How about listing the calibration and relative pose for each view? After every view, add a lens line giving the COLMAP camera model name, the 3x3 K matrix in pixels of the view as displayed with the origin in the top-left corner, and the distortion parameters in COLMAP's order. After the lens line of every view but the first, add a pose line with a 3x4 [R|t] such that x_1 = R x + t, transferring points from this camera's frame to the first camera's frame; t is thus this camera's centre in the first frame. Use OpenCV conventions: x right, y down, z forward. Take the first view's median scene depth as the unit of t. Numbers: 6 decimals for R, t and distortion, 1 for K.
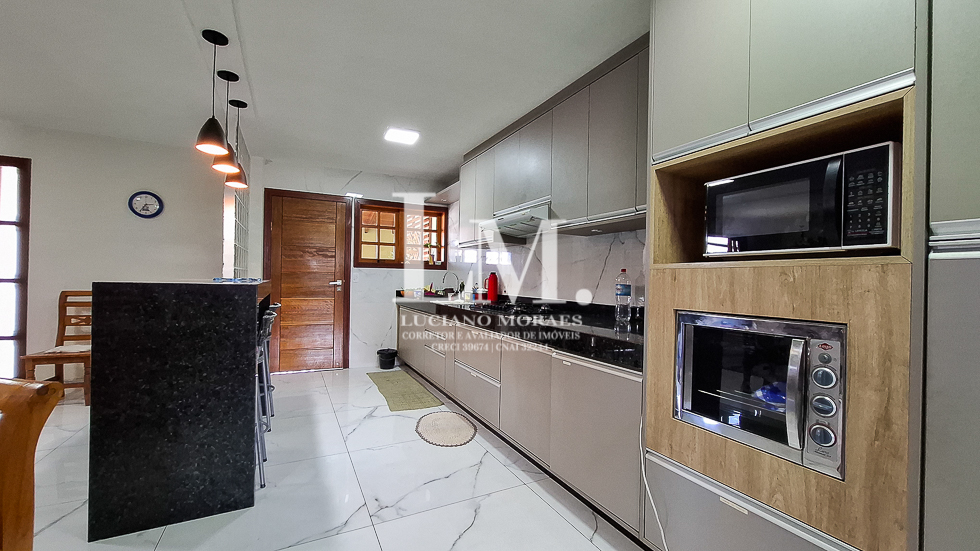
lens RADIAL K [[390.5, 0, 496.3], [0, 390.5, 280.0], [0, 0, 1]] dist [-0.008817, 0.006288]
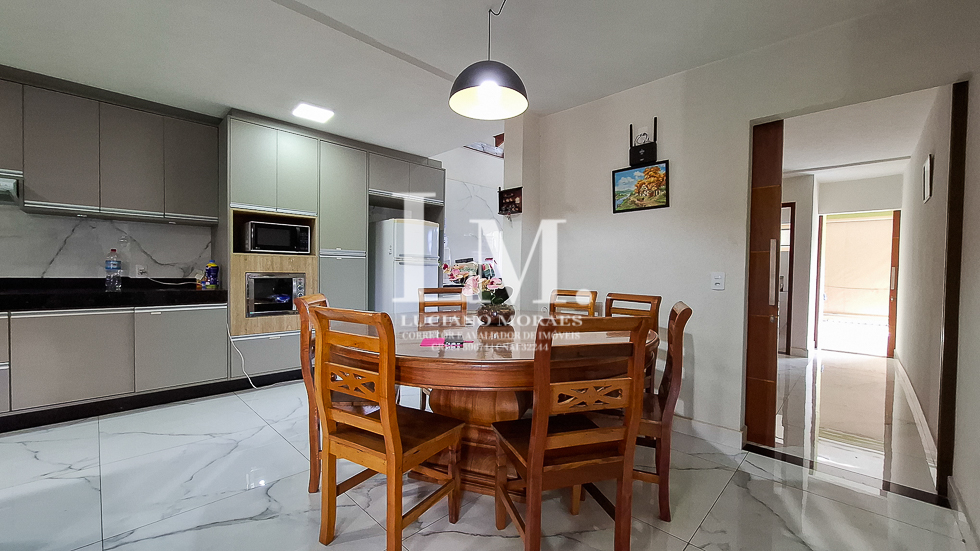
lens RADIAL K [[390.5, 0, 496.3], [0, 390.5, 280.0], [0, 0, 1]] dist [-0.008817, 0.006288]
pose [[-0.314471, -0.044876, 0.948206, -3.224098], [-0.018910, 0.998980, 0.041008, -0.009002], [-0.949079, -0.005035, -0.314999, 0.417147]]
